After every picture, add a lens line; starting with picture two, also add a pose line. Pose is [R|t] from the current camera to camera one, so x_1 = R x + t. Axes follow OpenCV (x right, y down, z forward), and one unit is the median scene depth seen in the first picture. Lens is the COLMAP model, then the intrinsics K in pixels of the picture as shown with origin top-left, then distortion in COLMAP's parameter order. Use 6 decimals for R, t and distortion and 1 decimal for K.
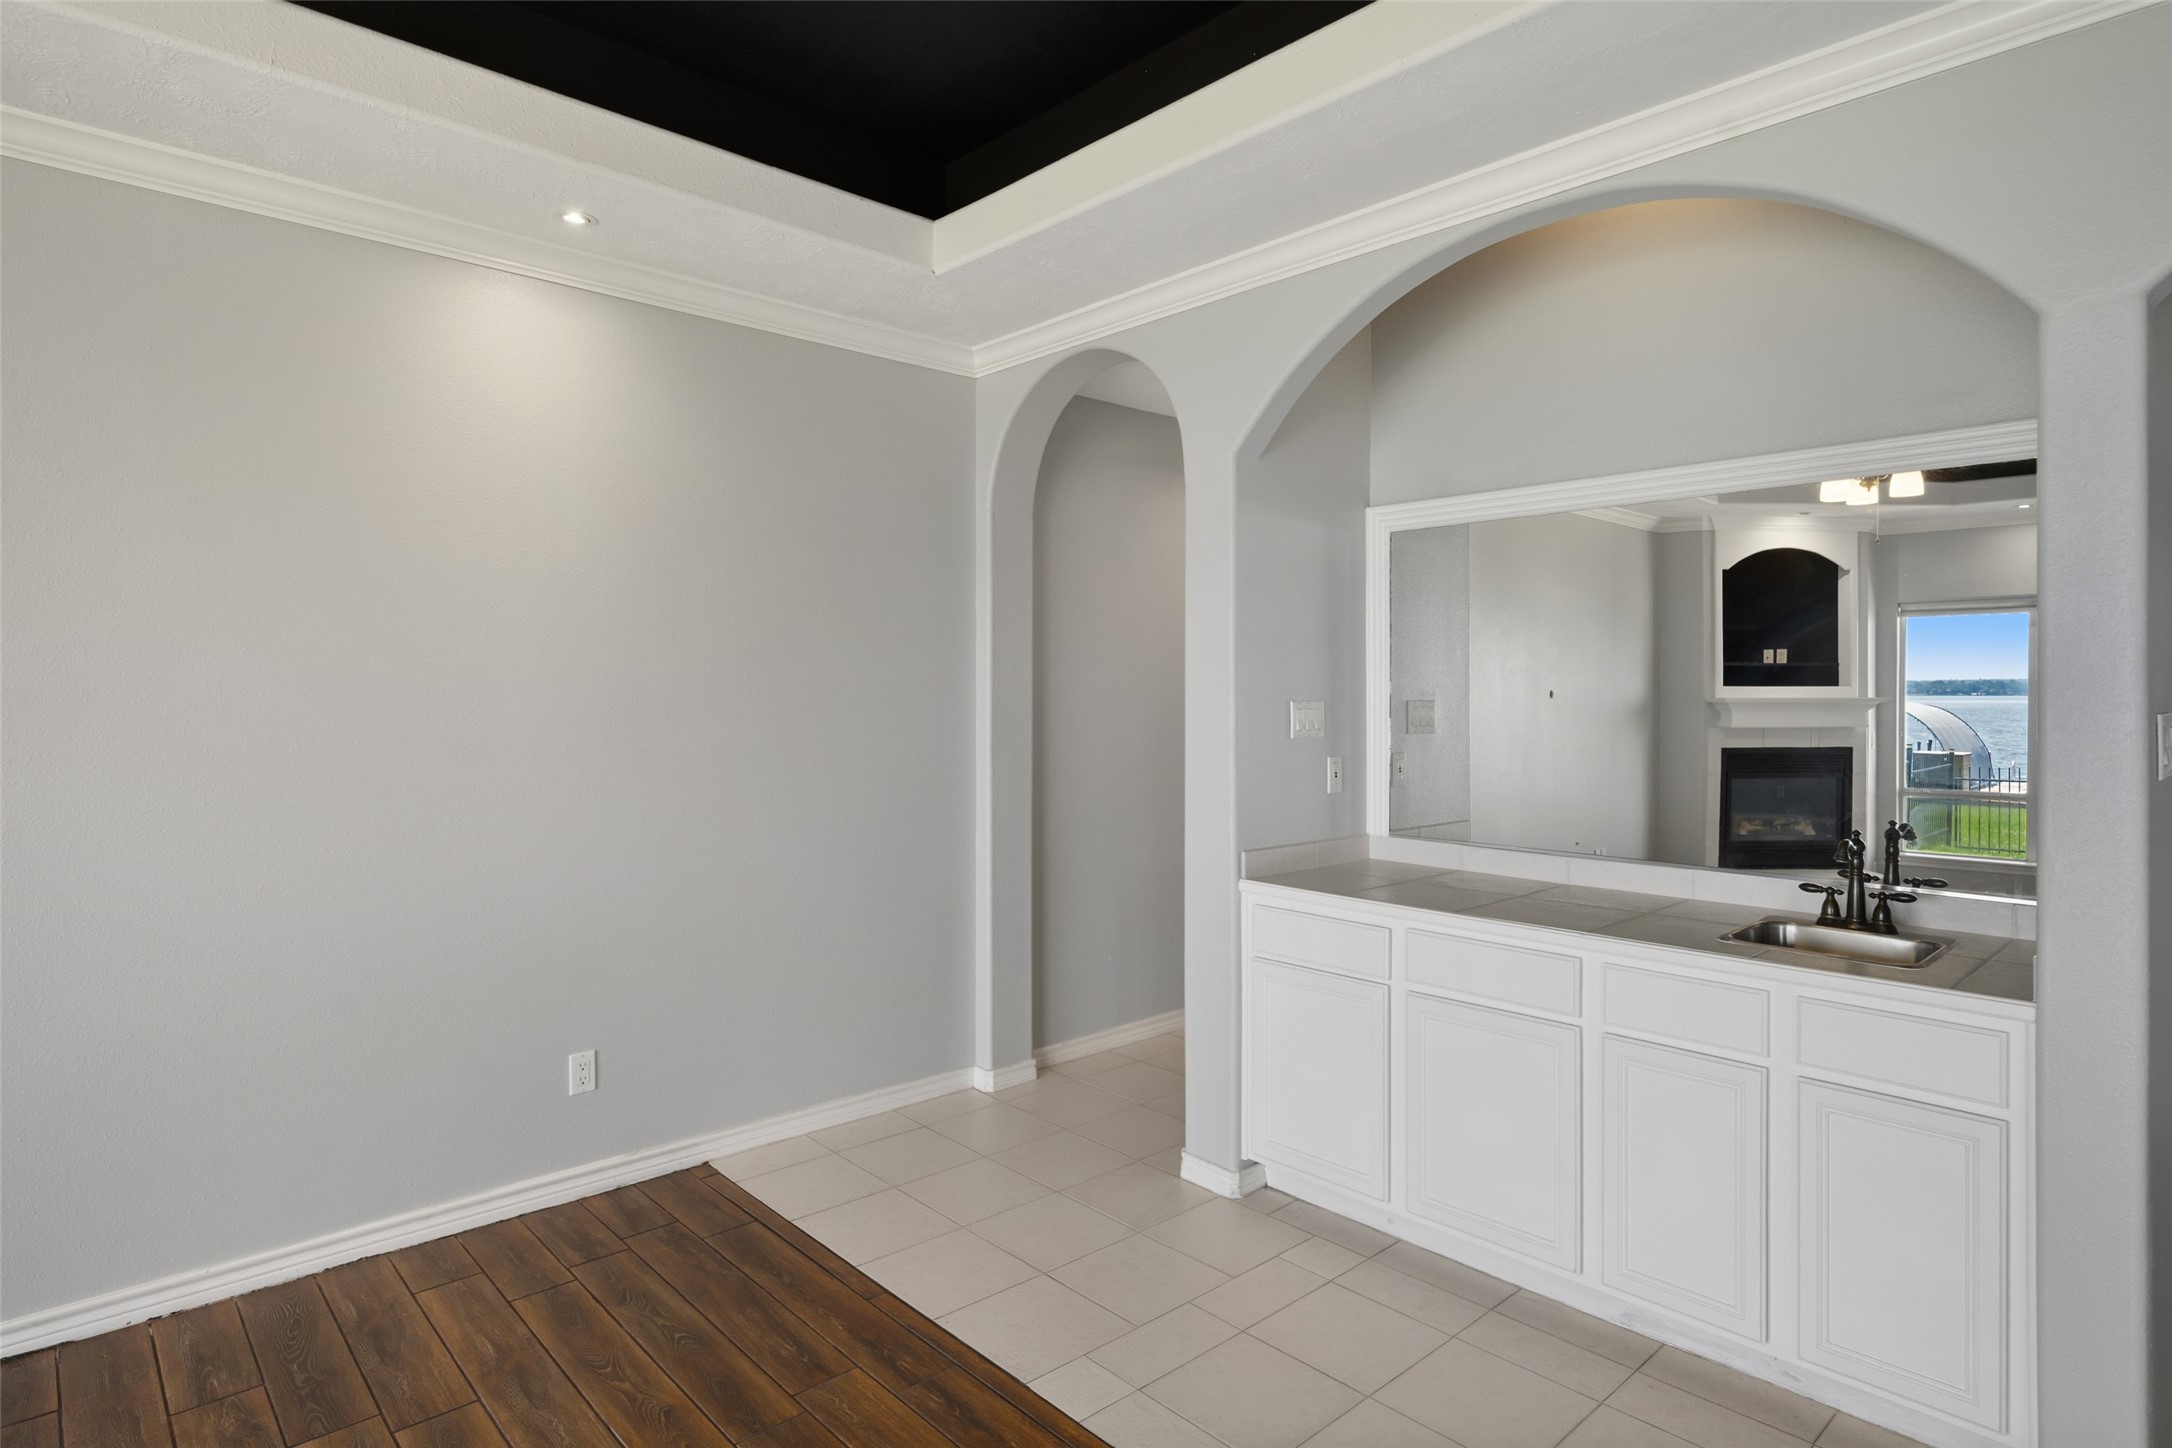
lens RADIAL K [[1175.9, 0, 1090.7], [0, 1175.9, 697.2], [0, 0, 1]] dist [0.006041, 0.001055]
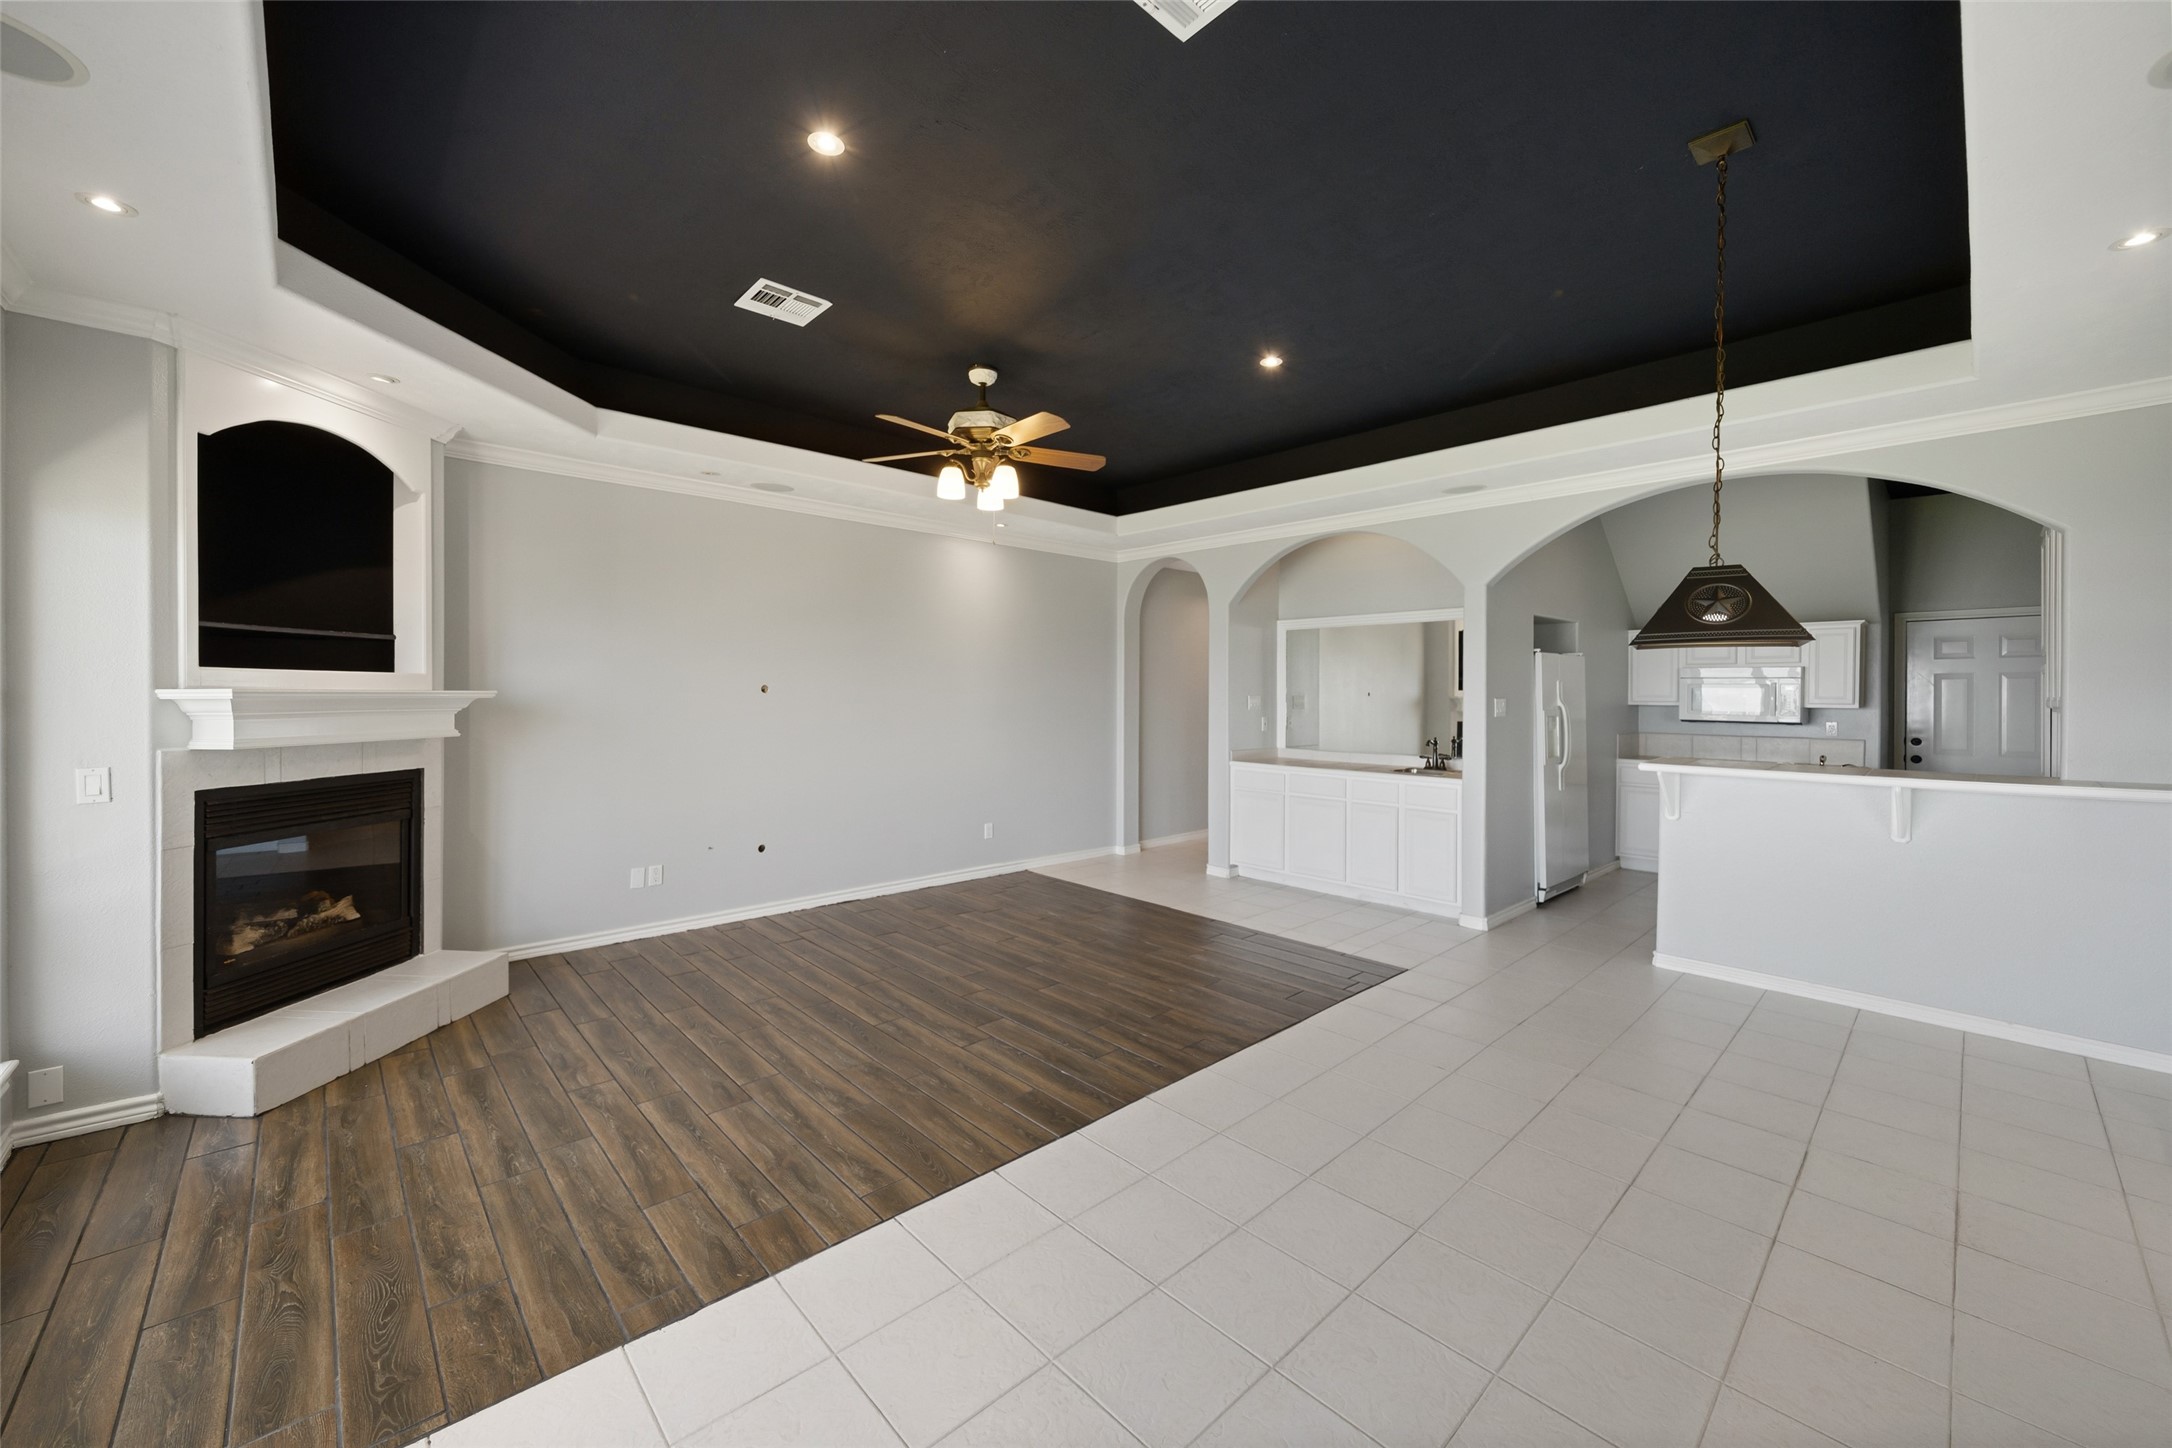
lens RADIAL K [[846.6, 0, 1106.1], [0, 846.6, 695.7], [0, 0, 1]] dist [0.007489, -0.001853]
pose [[0.999707, 0.002934, 0.024031, -0.199014], [-0.002883, 0.999994, -0.002160, 0.008930], [-0.024037, 0.002090, 0.999709, -0.909082]]
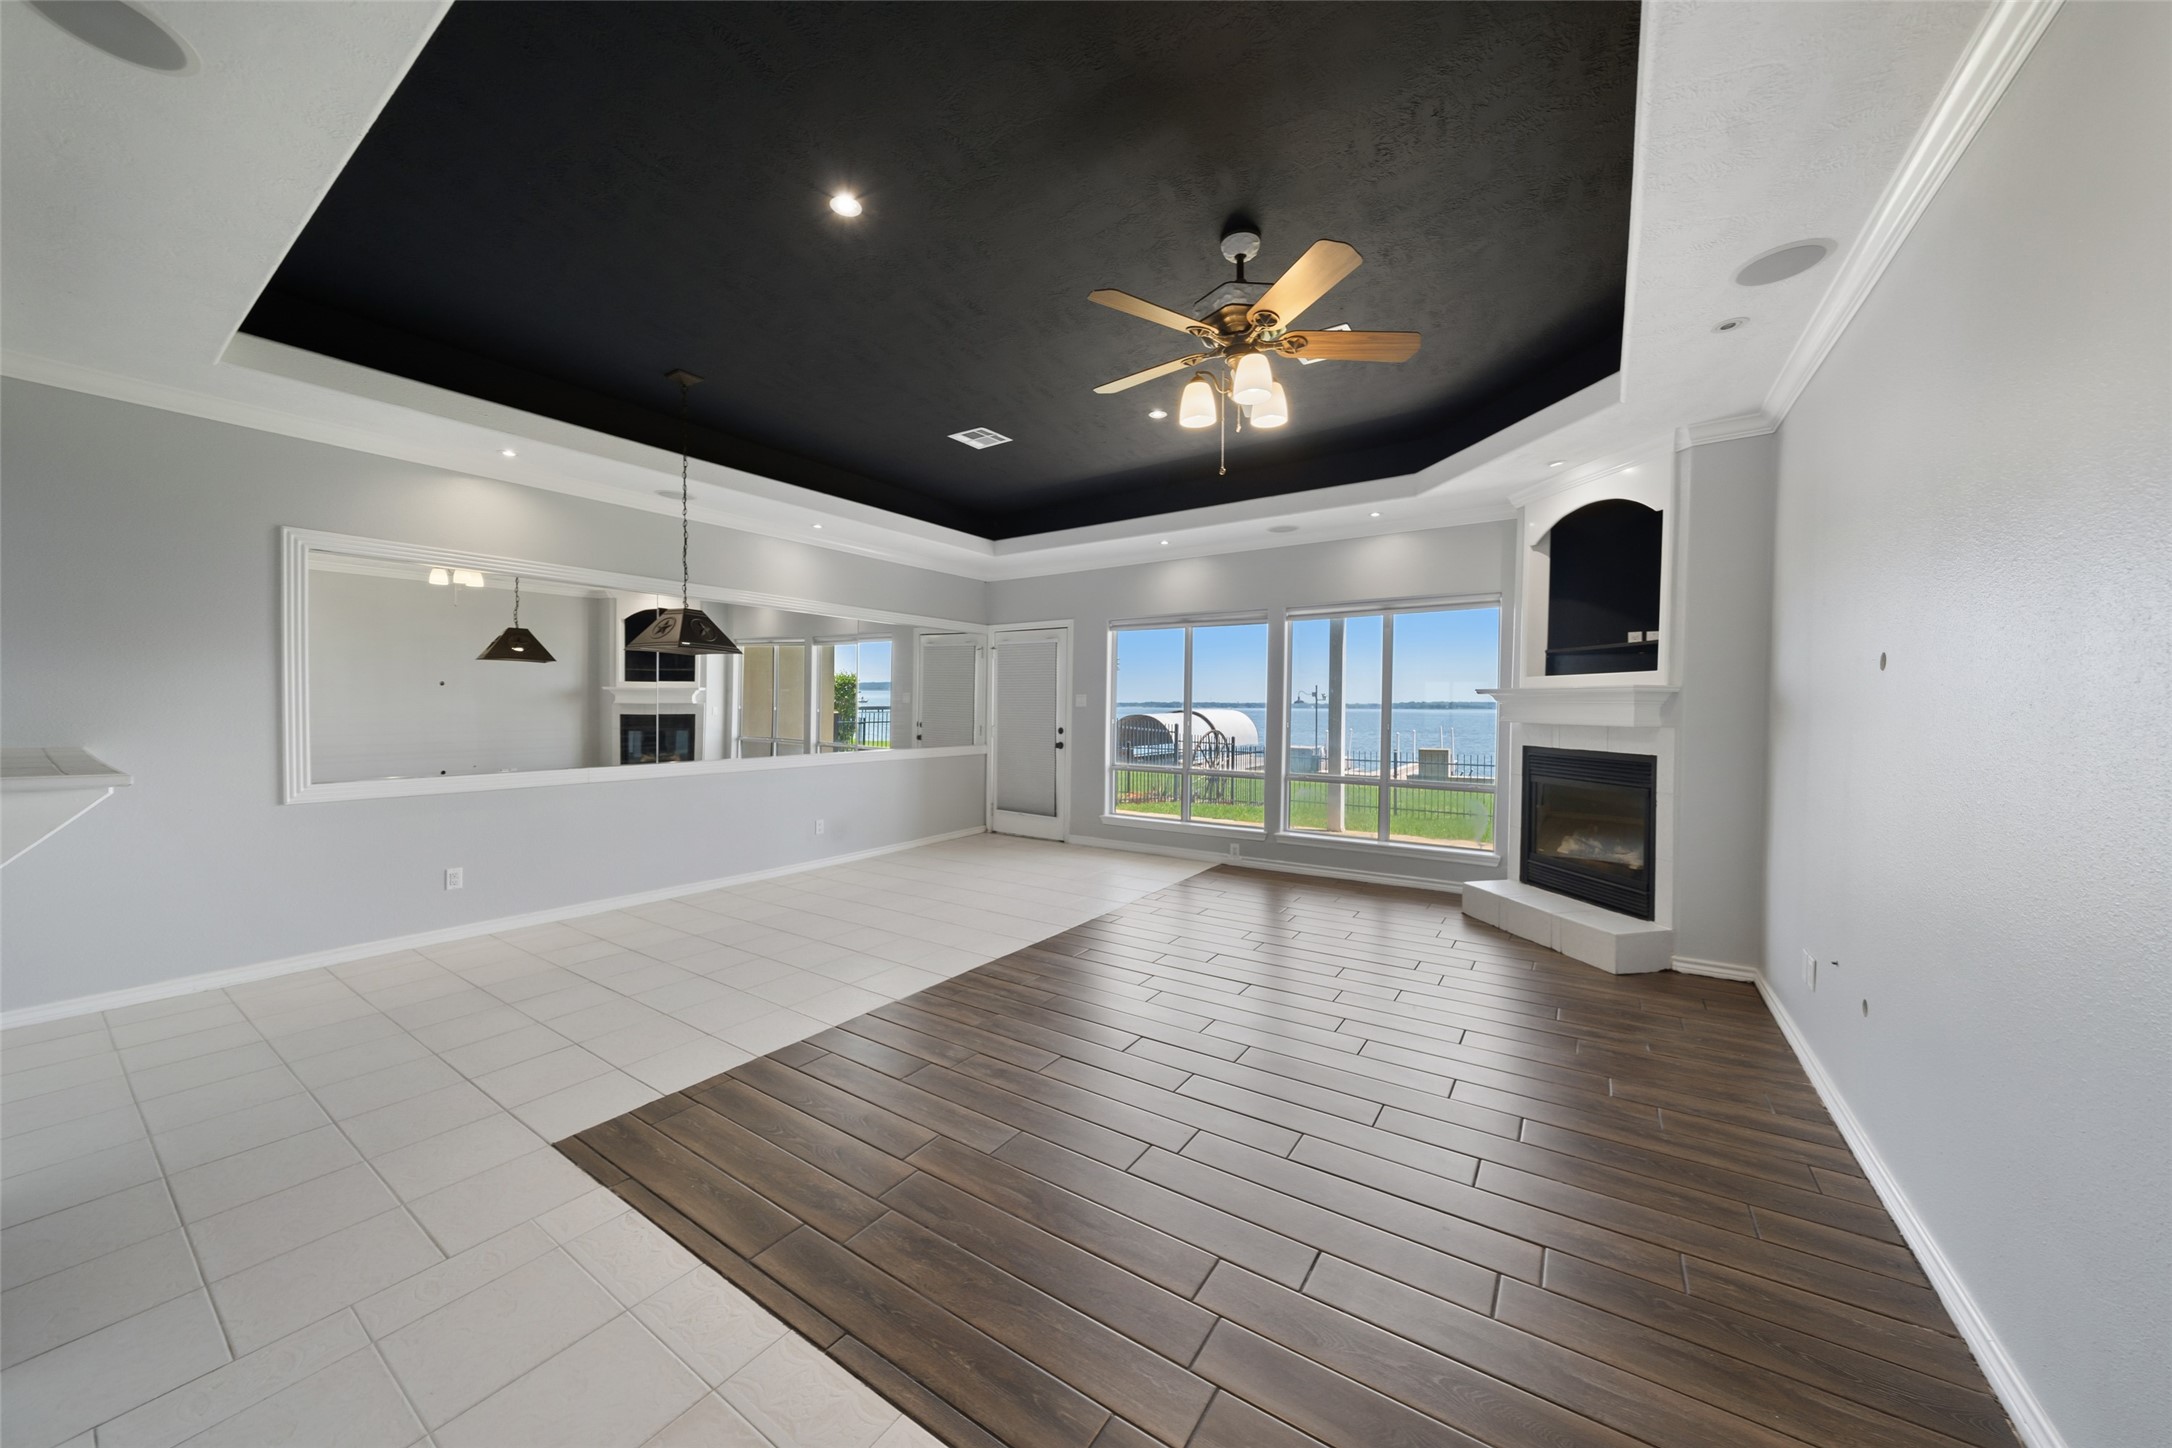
lens RADIAL K [[768.9, 0, 1096.0], [0, 768.9, 721.7], [0, 0, 1]] dist [0.000497, -0.000656]
pose [[-0.973846, -0.005543, -0.227140, -0.020420], [-0.010921, 0.999689, 0.022427, 0.039022], [0.226945, 0.024321, -0.973604, 1.088308]]
